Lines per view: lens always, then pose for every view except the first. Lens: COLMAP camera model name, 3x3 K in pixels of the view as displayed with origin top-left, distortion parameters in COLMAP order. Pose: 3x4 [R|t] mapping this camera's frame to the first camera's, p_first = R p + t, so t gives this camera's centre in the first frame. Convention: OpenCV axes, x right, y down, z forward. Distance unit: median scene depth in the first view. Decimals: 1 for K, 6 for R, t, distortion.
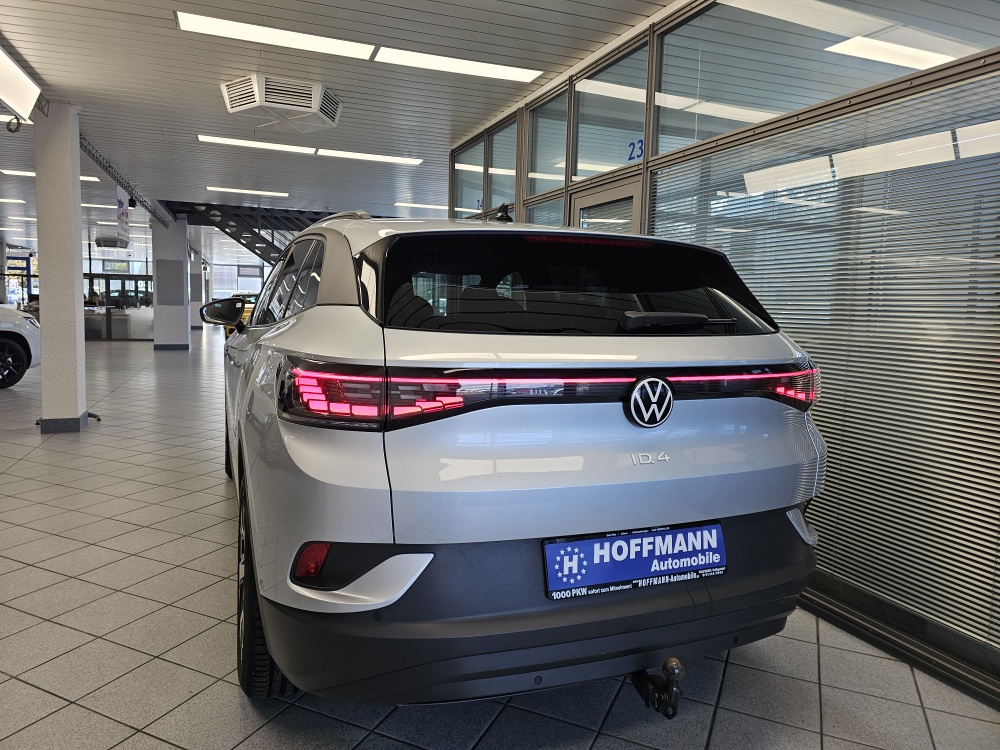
lens RADIAL K [[671.4, 0, 489.4], [0, 671.4, 347.8], [0, 0, 1]] dist [0.058989, -0.053037]
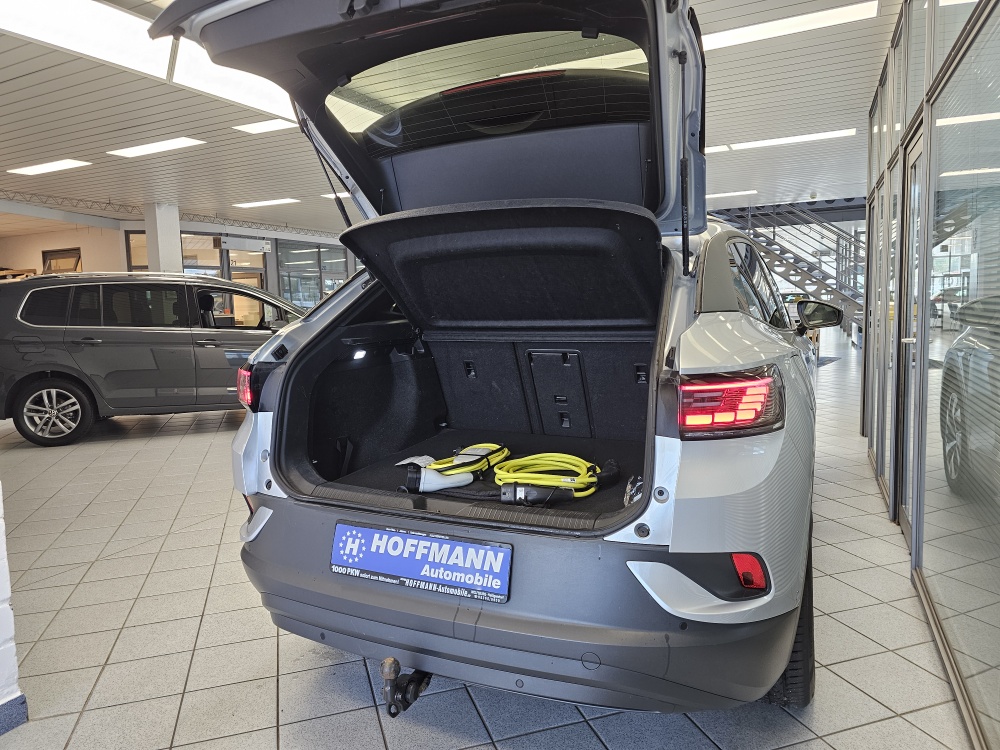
lens RADIAL K [[671.4, 0, 514.8], [0, 671.4, 339.1], [0, 0, 1]] dist [0.058989, -0.053037]
pose [[0.665235, -0.006283, -0.746607, 1.067064], [-0.000266, 0.999963, -0.008652, -0.011590], [0.746634, 0.005954, 0.665209, 0.425422]]
